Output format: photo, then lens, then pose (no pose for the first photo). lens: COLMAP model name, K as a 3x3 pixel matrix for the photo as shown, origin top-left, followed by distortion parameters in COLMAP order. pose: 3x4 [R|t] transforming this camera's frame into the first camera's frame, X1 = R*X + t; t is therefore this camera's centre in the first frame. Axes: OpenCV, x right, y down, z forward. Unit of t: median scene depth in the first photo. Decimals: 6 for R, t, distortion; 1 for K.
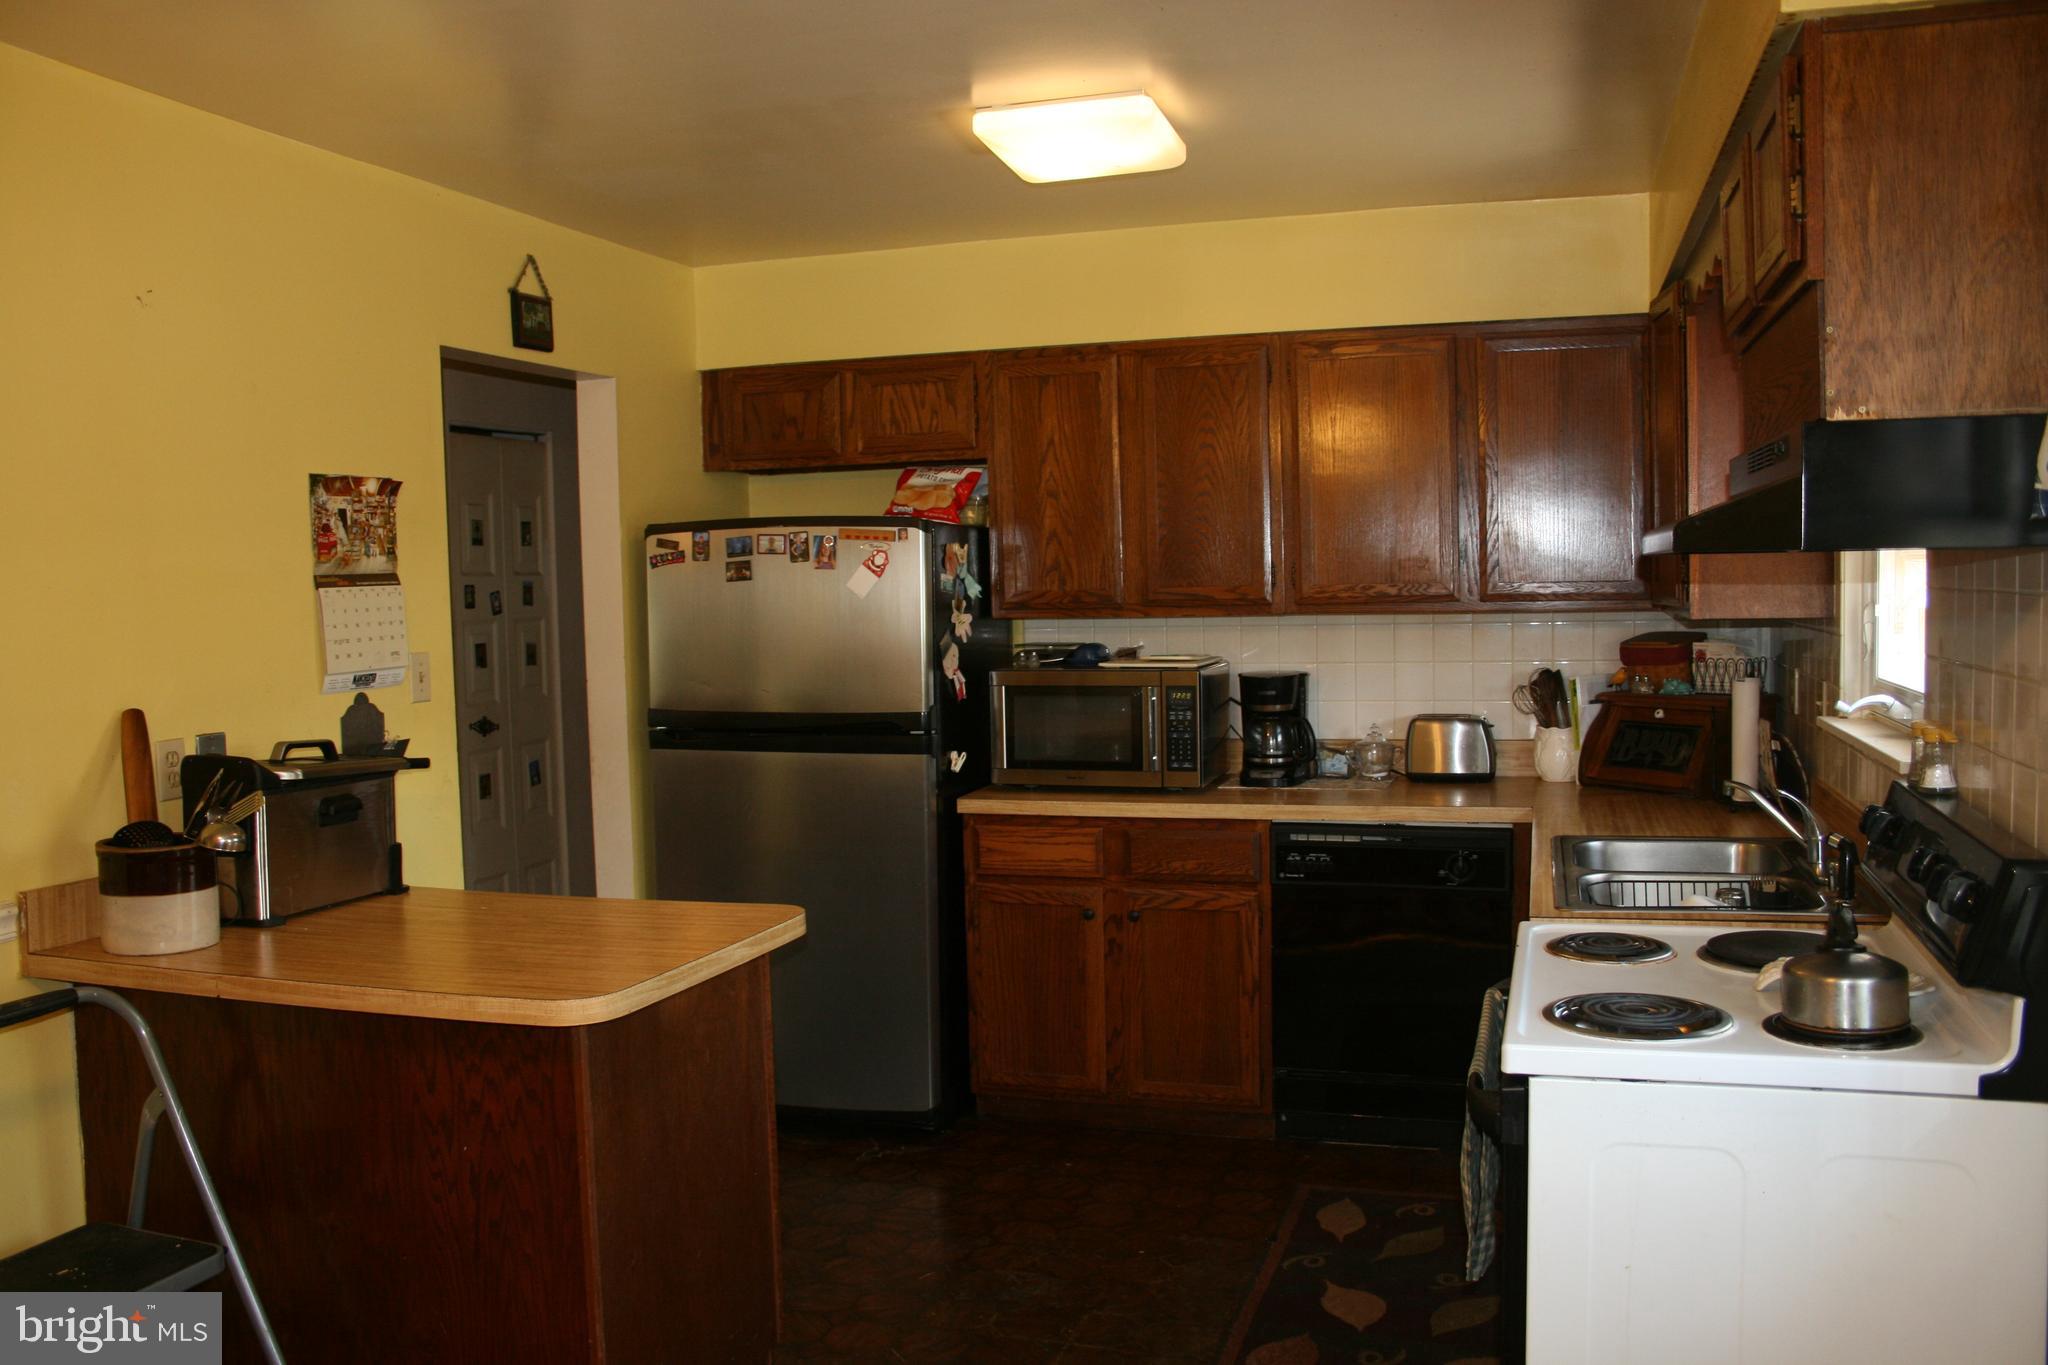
lens RADIAL K [[1670.6, 0, 1024.0], [0, 1670.6, 682.5], [0, 0, 1]] dist [-0.118380, 0.009351]
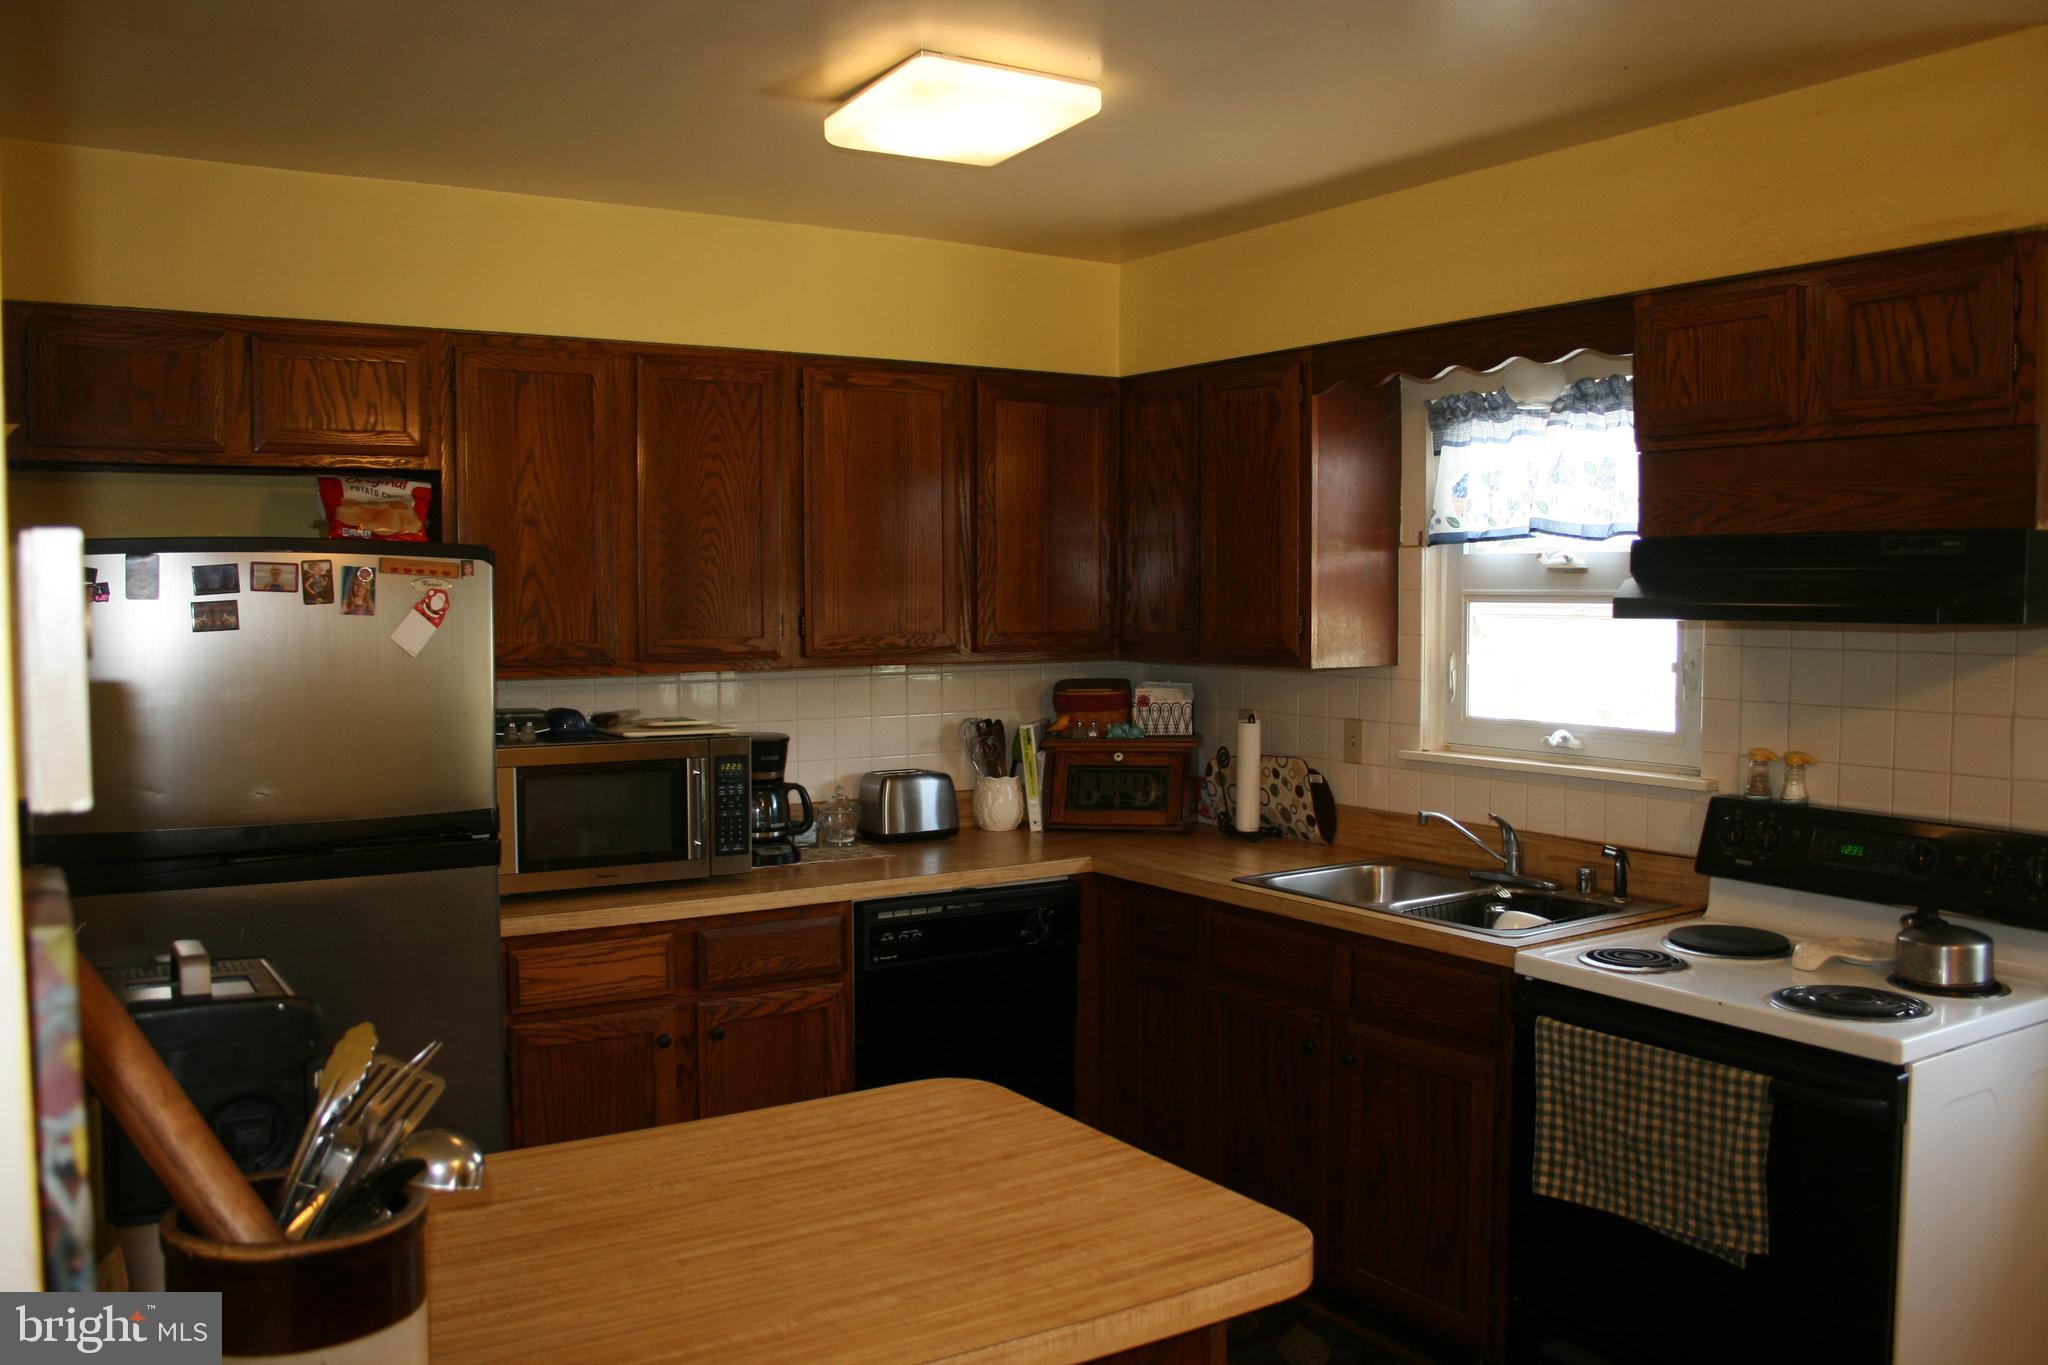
lens RADIAL K [[1670.6, 0, 1024.0], [0, 1670.6, 682.5], [0, 0, 1]] dist [-0.118380, 0.009351]
pose [[0.652396, -0.020656, 0.757597, -0.447312], [0.039213, 0.999210, -0.006523, -0.023379], [-0.756863, 0.033963, 0.652690, 0.329567]]
